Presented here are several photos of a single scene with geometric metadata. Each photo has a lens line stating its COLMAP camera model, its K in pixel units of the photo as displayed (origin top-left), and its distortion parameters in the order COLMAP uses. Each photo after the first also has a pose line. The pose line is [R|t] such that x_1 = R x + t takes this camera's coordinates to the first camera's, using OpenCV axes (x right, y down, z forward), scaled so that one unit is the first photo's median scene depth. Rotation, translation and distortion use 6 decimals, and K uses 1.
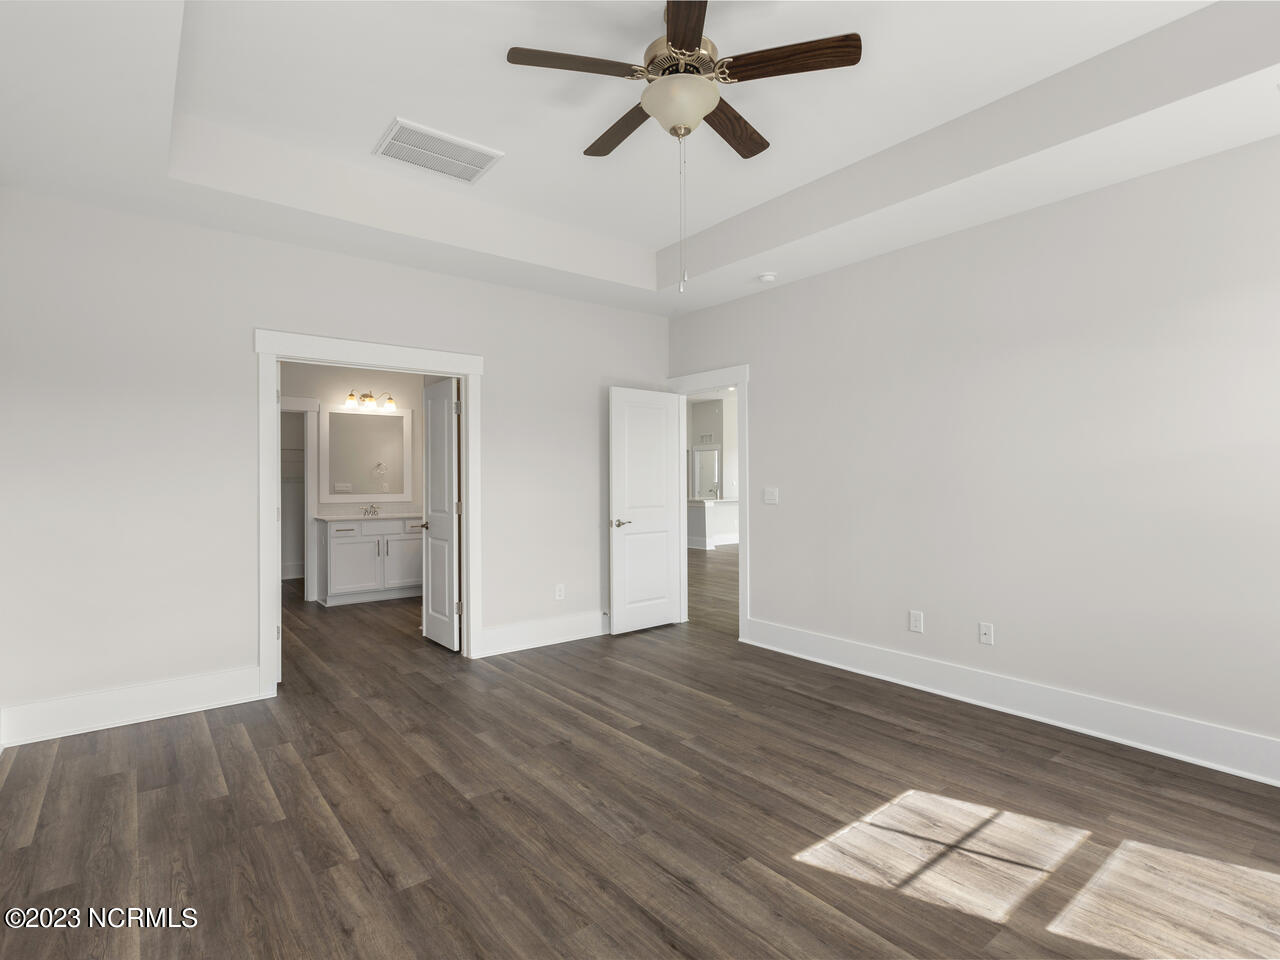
lens RADIAL K [[646.5, 0, 644.5], [0, 646.5, 476.2], [0, 0, 1]] dist [0.007842, -0.002968]
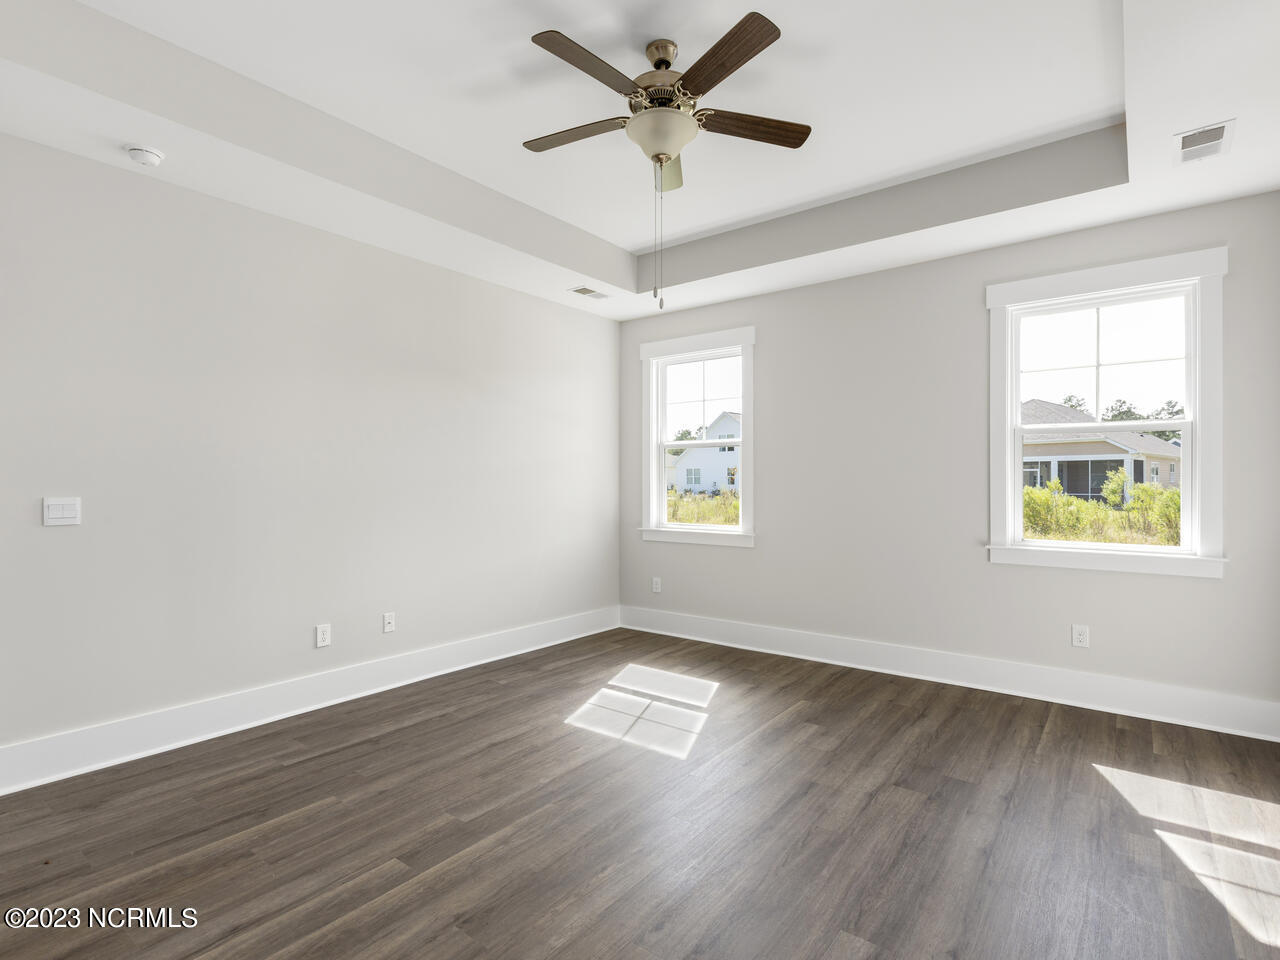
lens RADIAL K [[646.5, 0, 635.5], [0, 646.5, 484.3], [0, 0, 1]] dist [0.007842, -0.002968]
pose [[-0.246015, 0.003276, 0.969260, -0.725615], [-0.005178, 0.999976, -0.004694, 0.009992], [-0.969252, -0.006174, -0.245992, 0.967553]]
